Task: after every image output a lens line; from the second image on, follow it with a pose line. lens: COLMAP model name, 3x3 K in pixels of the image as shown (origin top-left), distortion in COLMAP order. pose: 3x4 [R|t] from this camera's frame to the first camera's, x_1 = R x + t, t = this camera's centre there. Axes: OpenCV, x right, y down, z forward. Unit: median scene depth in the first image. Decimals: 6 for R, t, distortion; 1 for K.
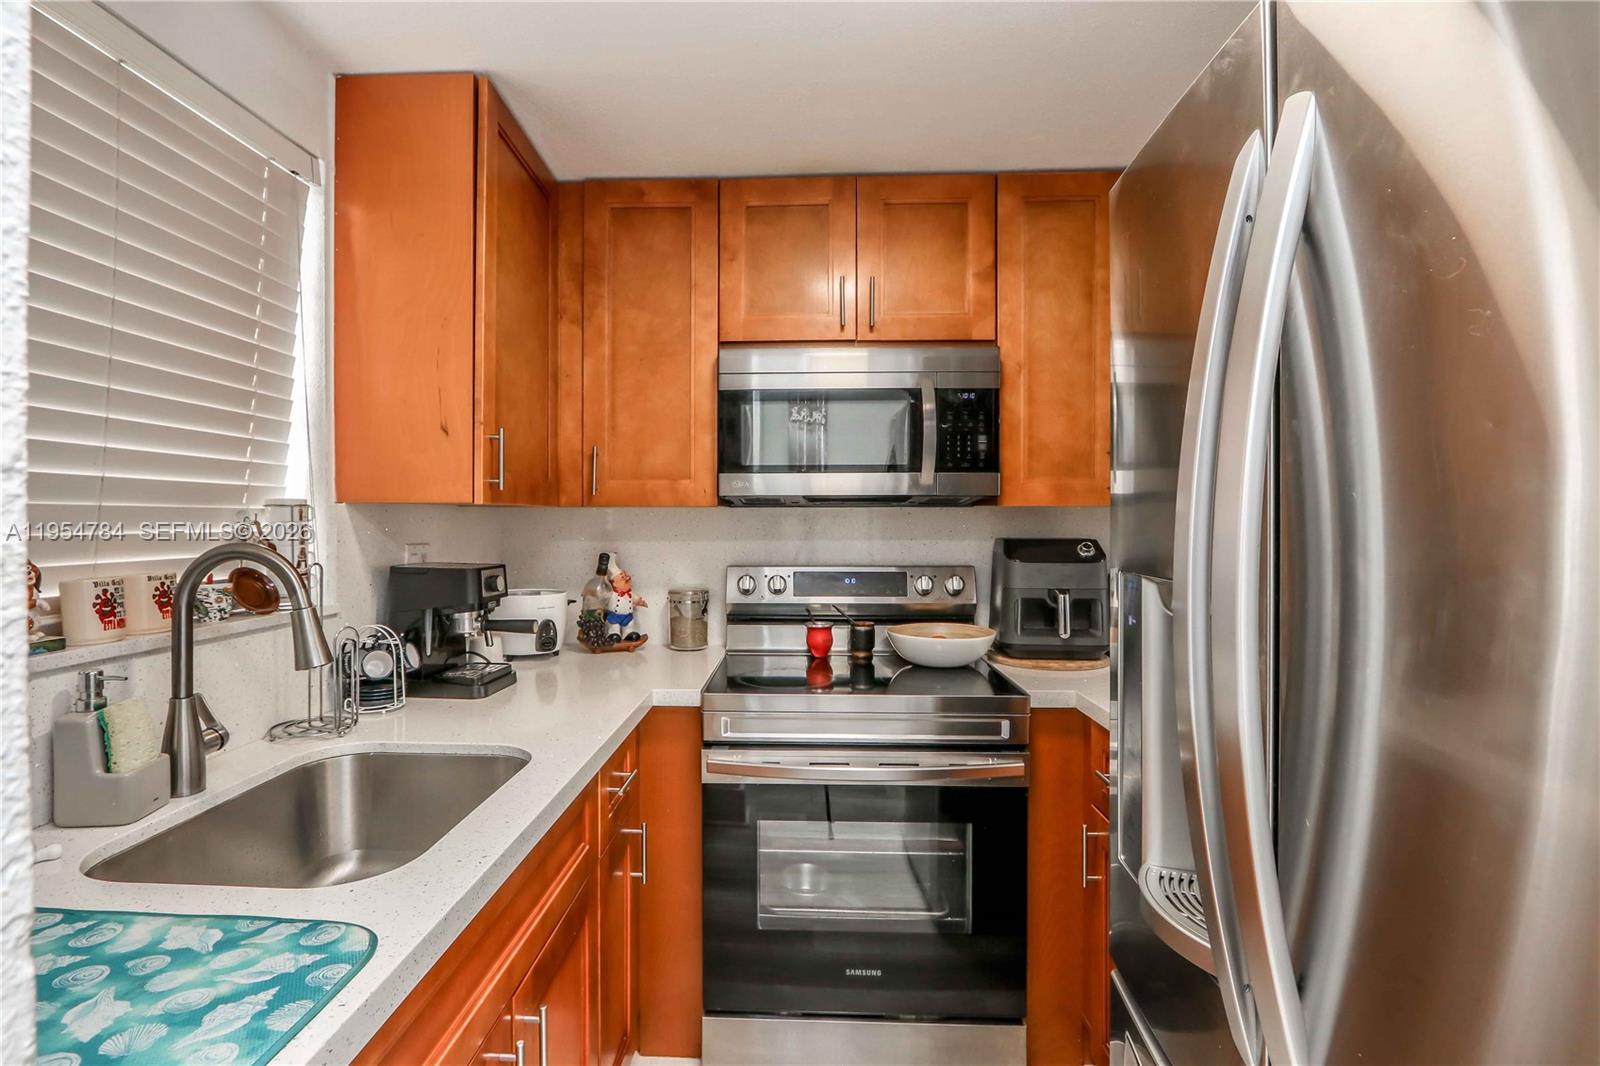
lens RADIAL K [[749.1, 0, 777.4], [0, 749.1, 524.6], [0, 0, 1]] dist [-0.019258, 0.000407]
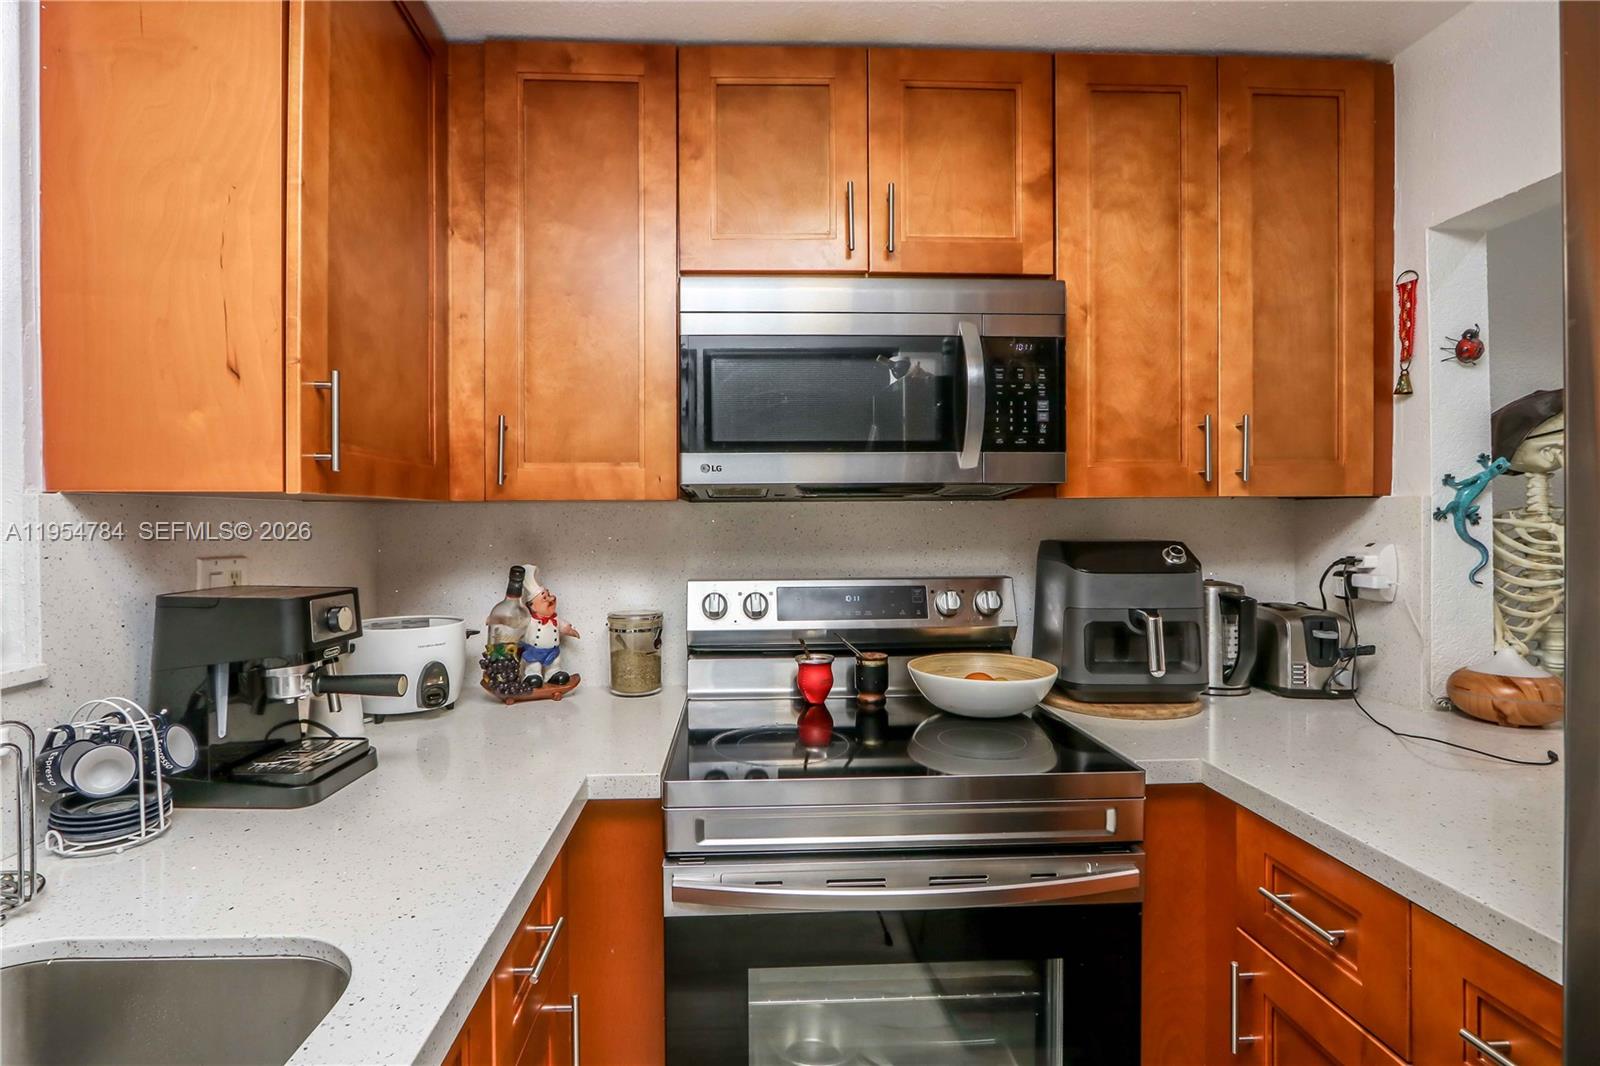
lens RADIAL K [[749.1, 0, 777.4], [0, 749.1, 524.6], [0, 0, 1]] dist [-0.019258, 0.000407]
pose [[0.996353, -0.006257, 0.085100, -0.046740], [0.006323, 0.999980, -0.000502, 0.000336], [-0.085095, 0.001039, 0.996372, 0.283420]]
